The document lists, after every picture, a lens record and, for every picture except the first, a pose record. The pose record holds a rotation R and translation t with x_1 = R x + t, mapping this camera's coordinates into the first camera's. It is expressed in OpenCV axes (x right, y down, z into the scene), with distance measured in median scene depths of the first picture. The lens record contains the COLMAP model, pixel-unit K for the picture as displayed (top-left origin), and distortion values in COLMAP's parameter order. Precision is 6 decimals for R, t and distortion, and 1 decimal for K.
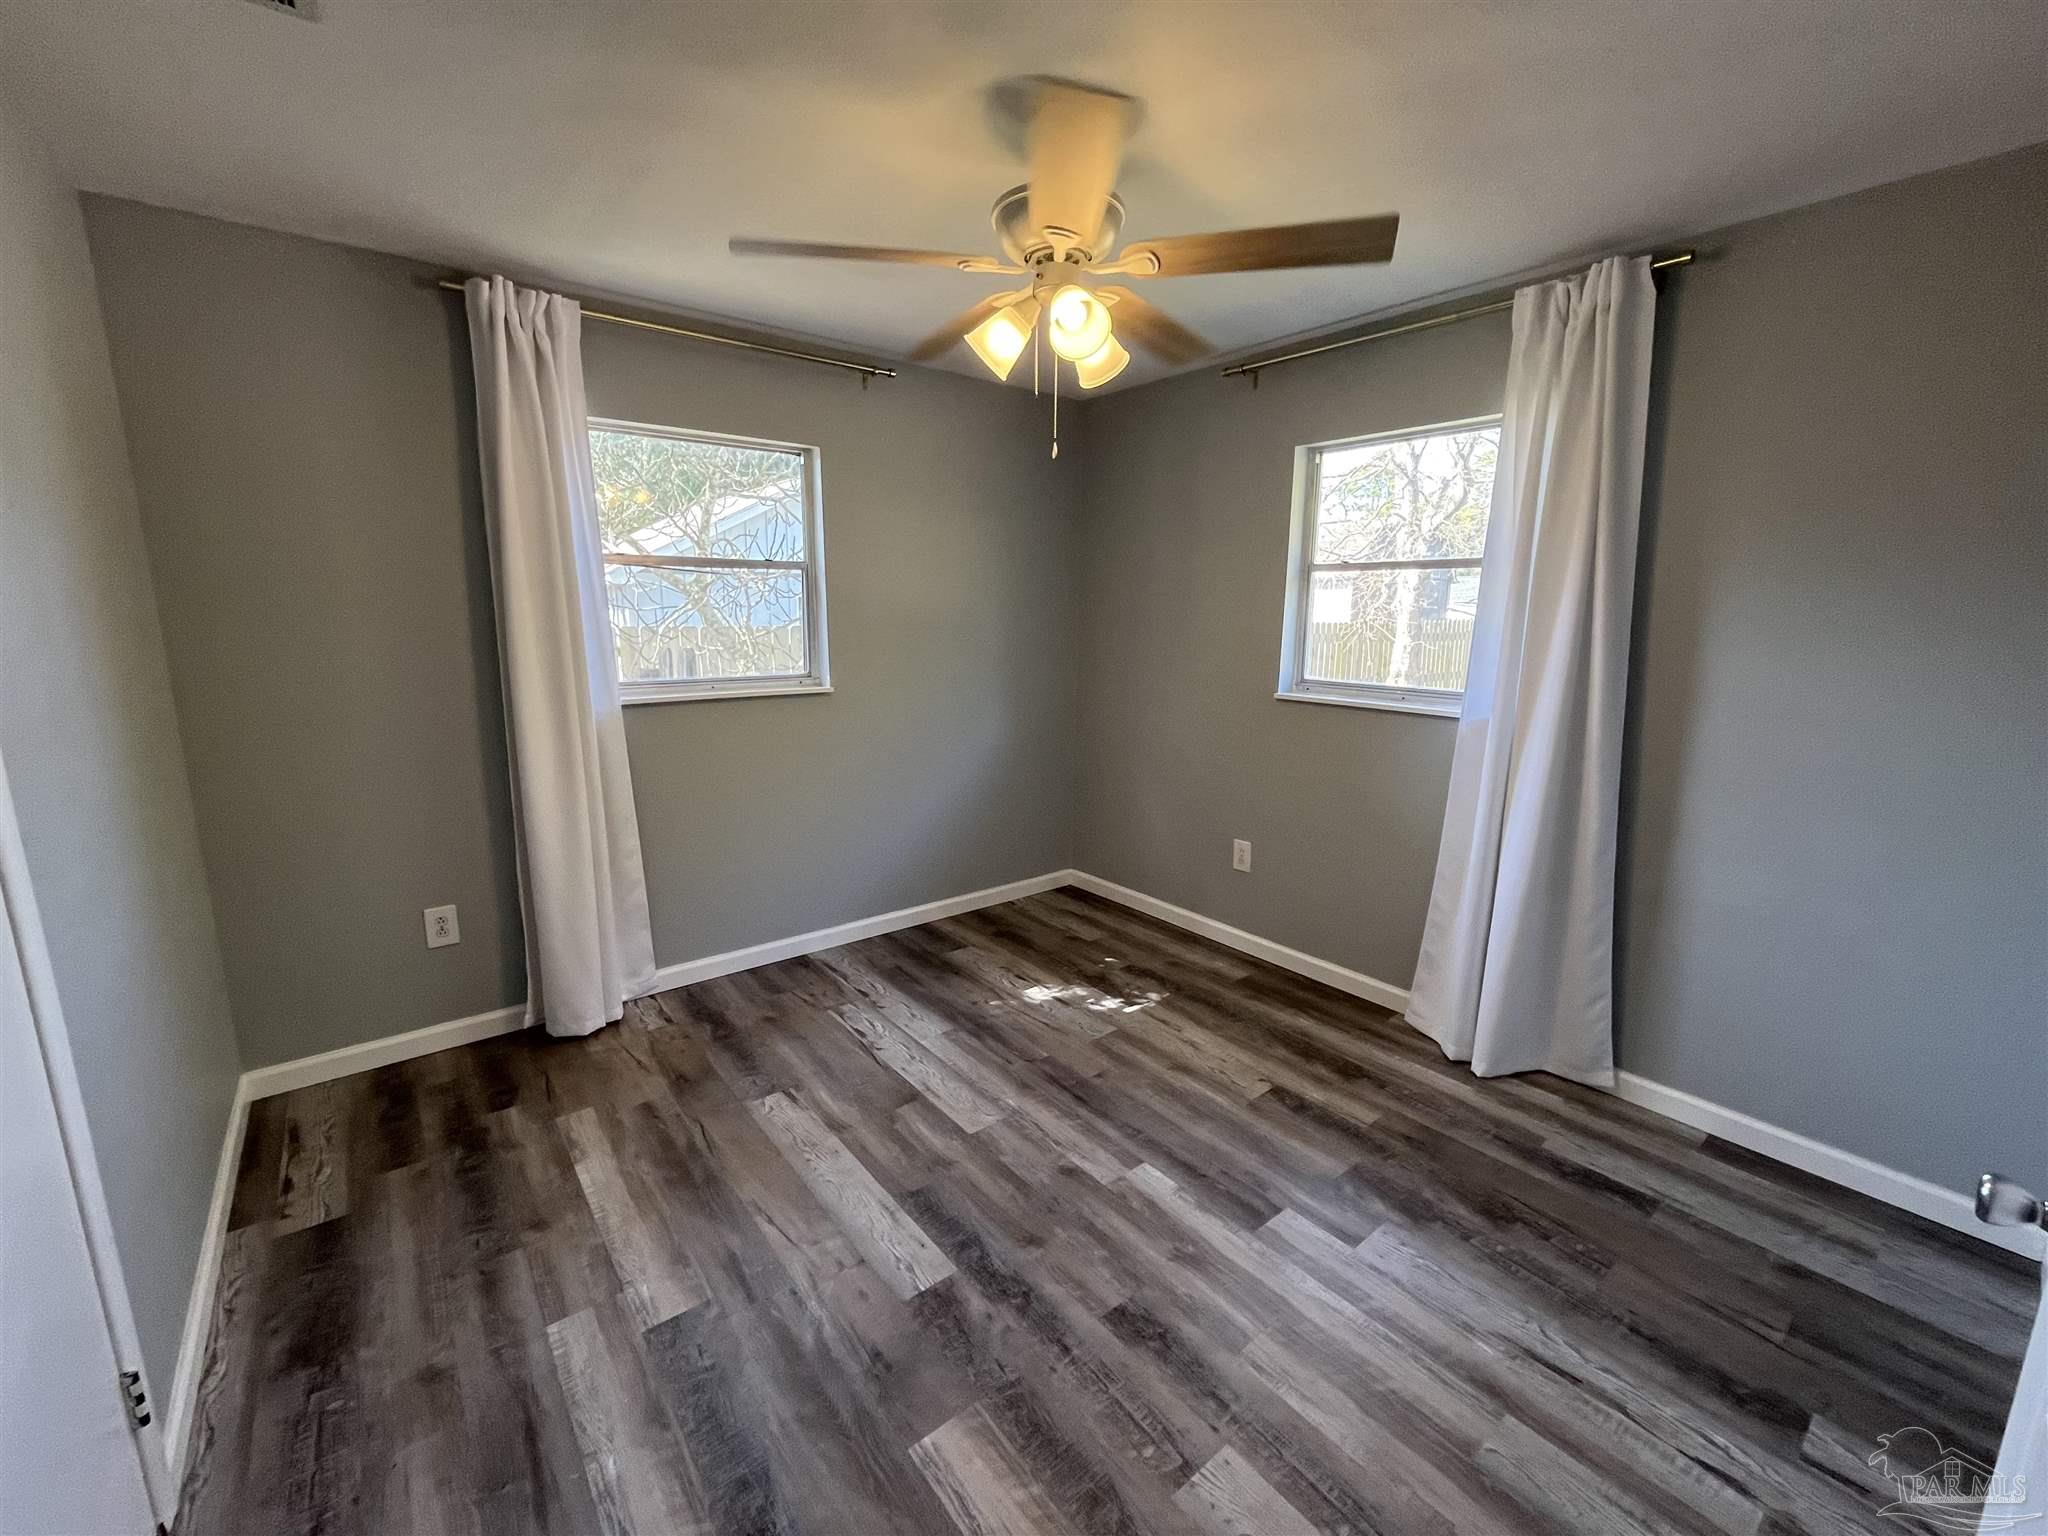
lens RADIAL K [[833.3, 0, 1021.6], [0, 833.3, 769.5], [0, 0, 1]] dist [-0.004796, 0.000021]
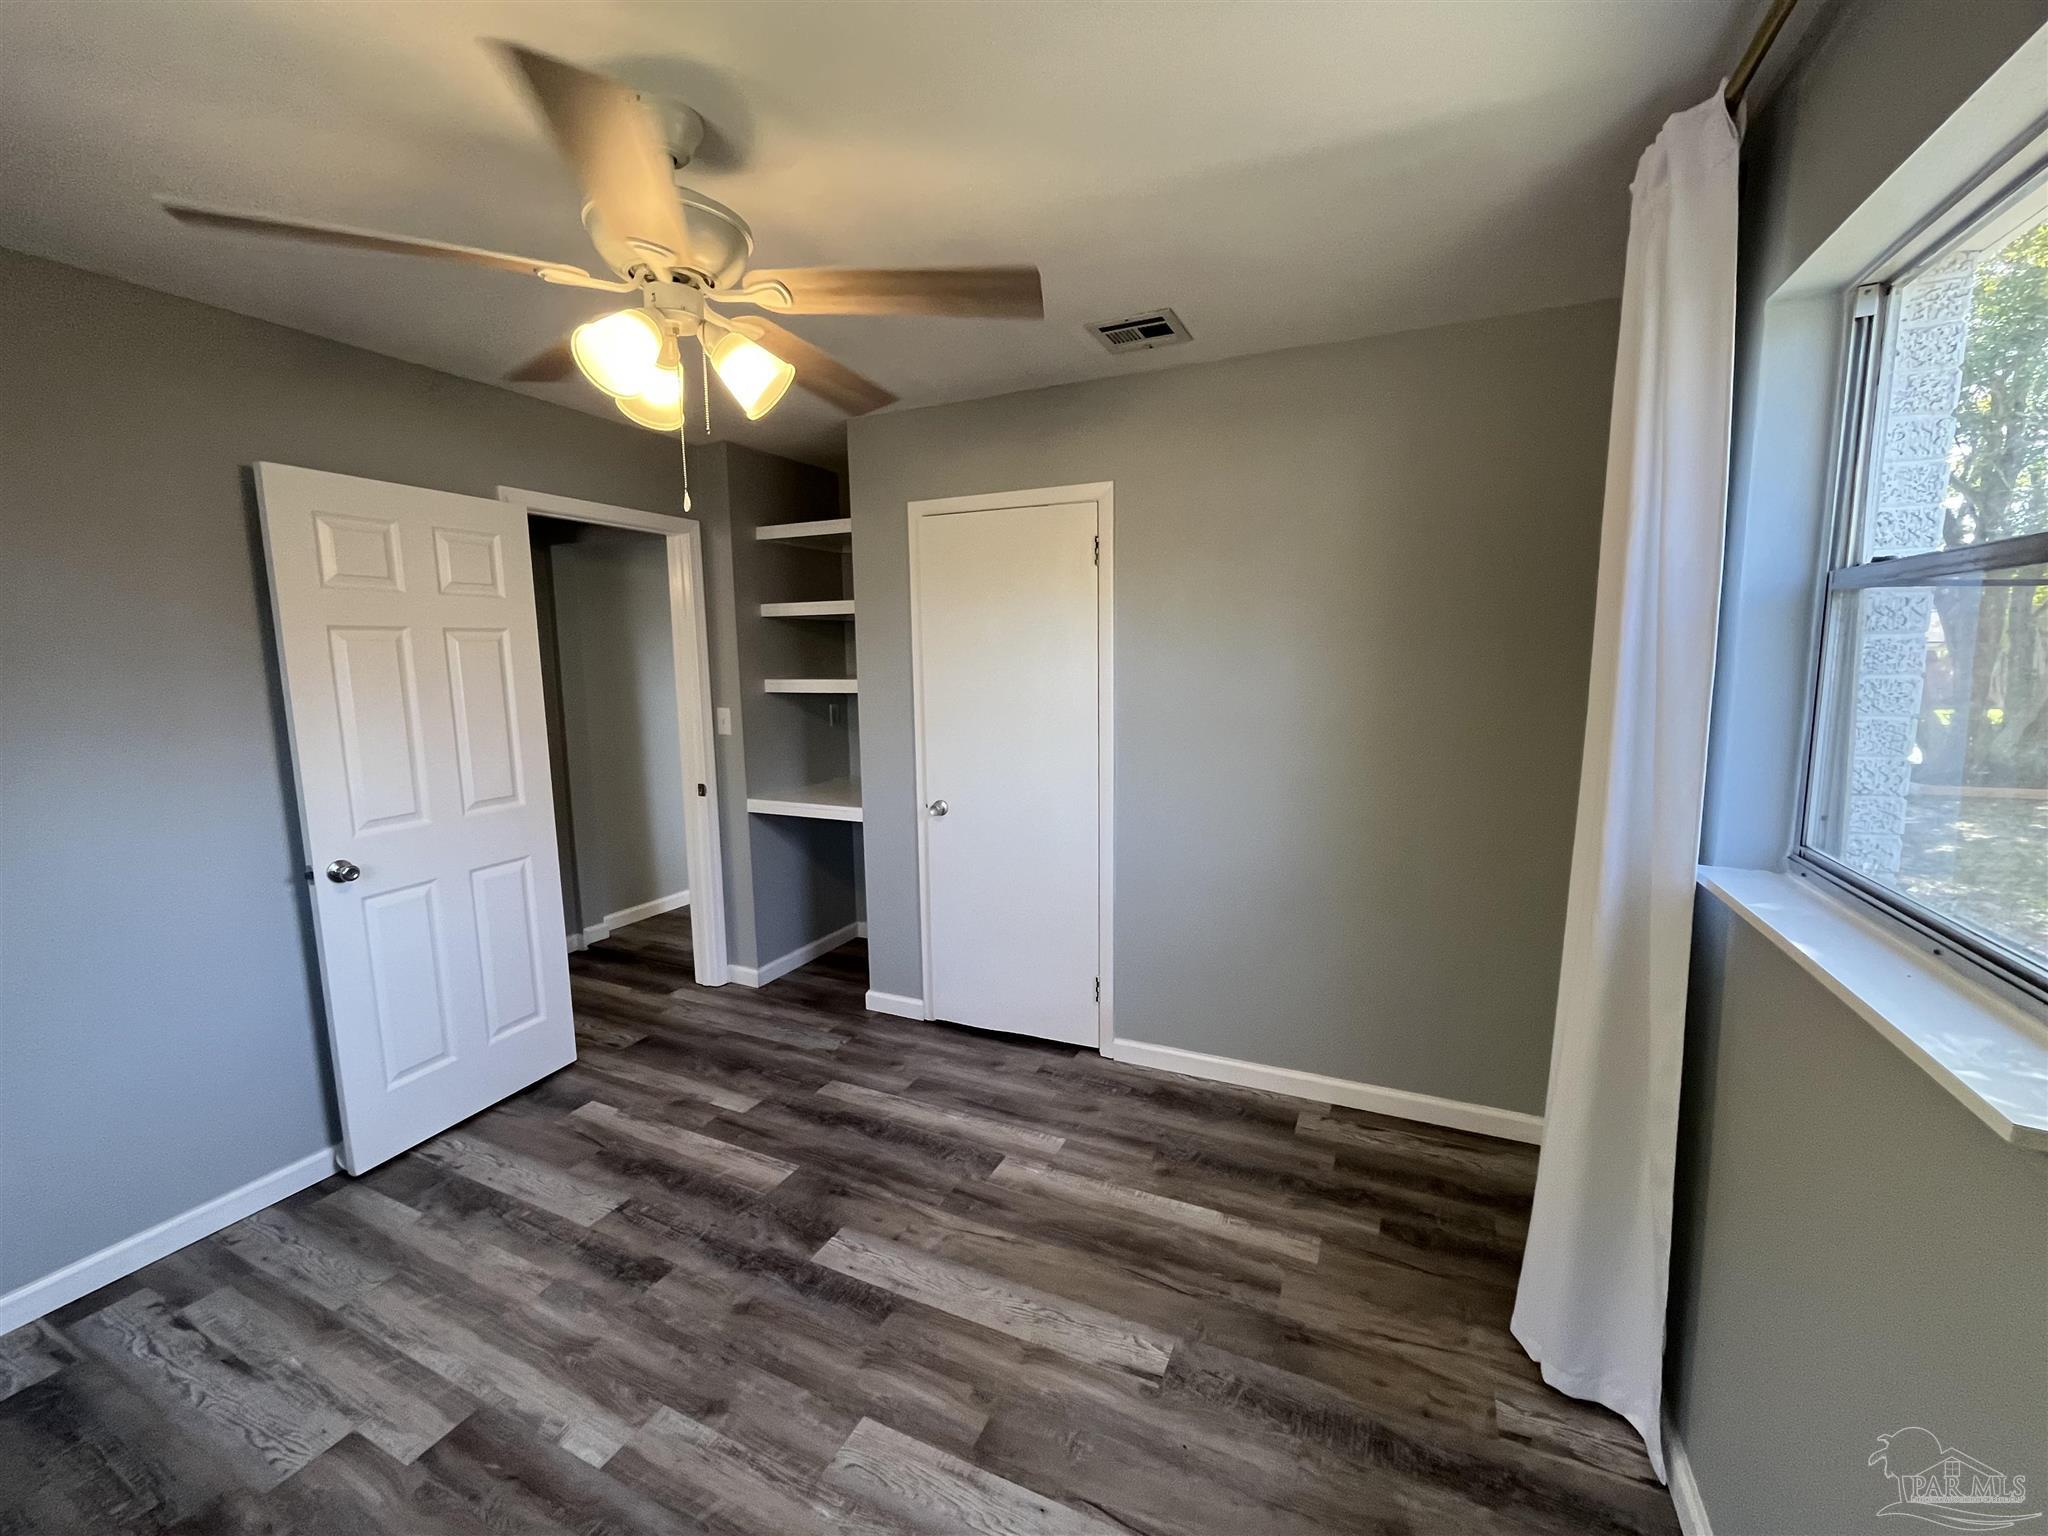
lens RADIAL K [[833.3, 0, 1018.2], [0, 833.3, 761.9], [0, 0, 1]] dist [-0.004796, 0.000021]
pose [[-0.898459, 0.060793, -0.434828, 0.108977], [-0.078112, 0.952436, 0.294557, -0.365034], [0.432053, 0.298613, -0.850976, 1.727600]]
